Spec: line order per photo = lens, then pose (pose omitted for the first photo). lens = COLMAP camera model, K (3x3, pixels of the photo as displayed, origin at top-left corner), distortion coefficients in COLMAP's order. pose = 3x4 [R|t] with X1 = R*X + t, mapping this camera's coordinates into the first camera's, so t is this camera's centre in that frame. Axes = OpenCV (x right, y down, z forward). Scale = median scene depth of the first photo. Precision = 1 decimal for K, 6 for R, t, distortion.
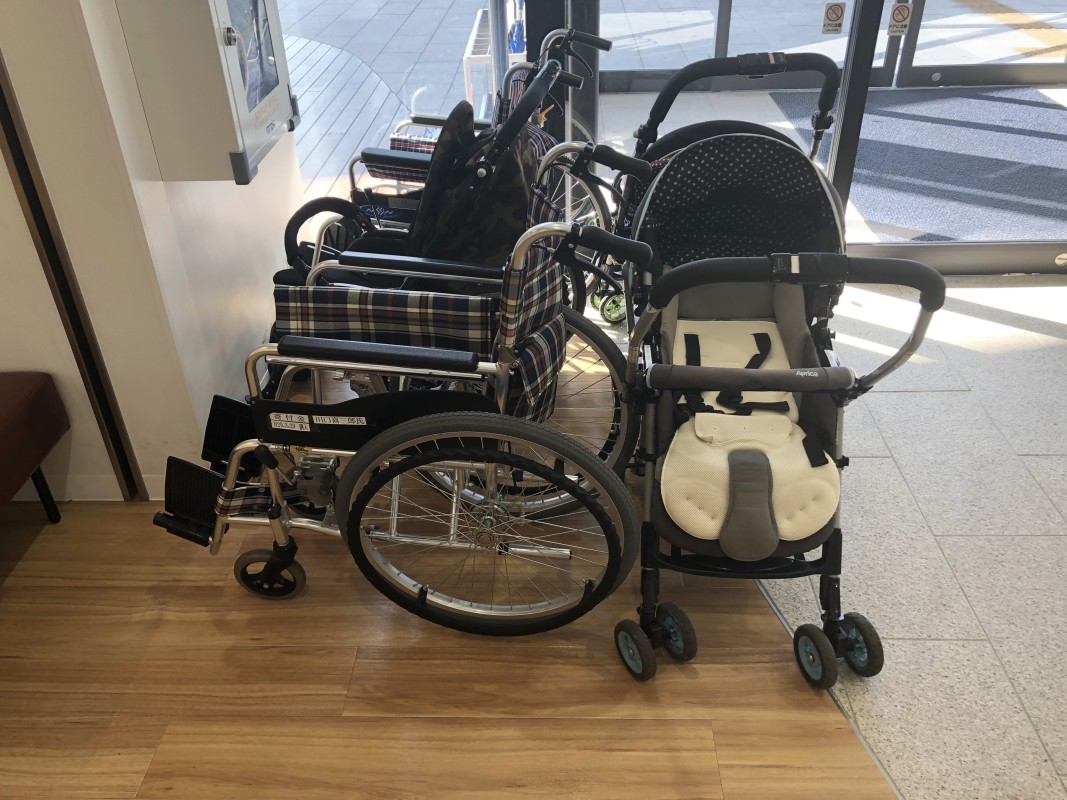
lens RADIAL K [[879.0, 0, 533.5], [0, 879.0, 400.0], [0, 0, 1]] dist [0.006448, 0.004740]
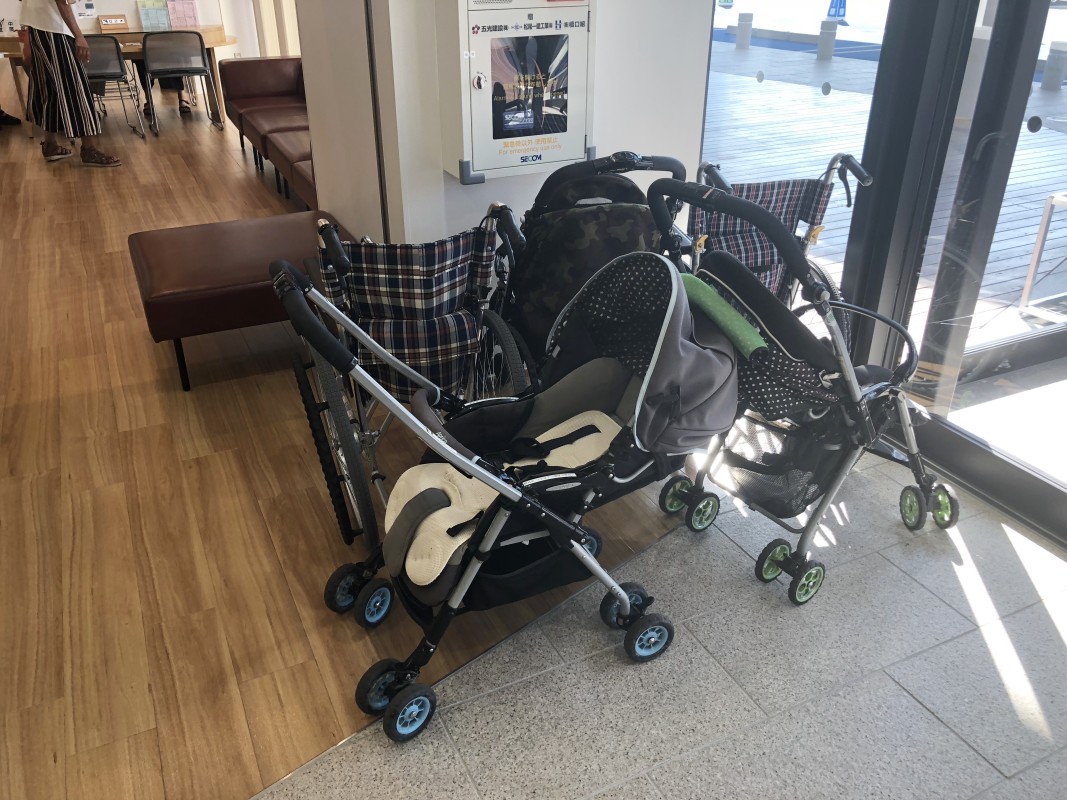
lens RADIAL K [[879.0, 0, 533.5], [0, 879.0, 400.0], [0, 0, 1]] dist [0.006448, 0.004740]
pose [[0.461104, 0.423707, -0.779650, 1.129077], [-0.492325, 0.853151, 0.172479, -0.287759], [0.738240, 0.304311, 0.601994, 0.401207]]
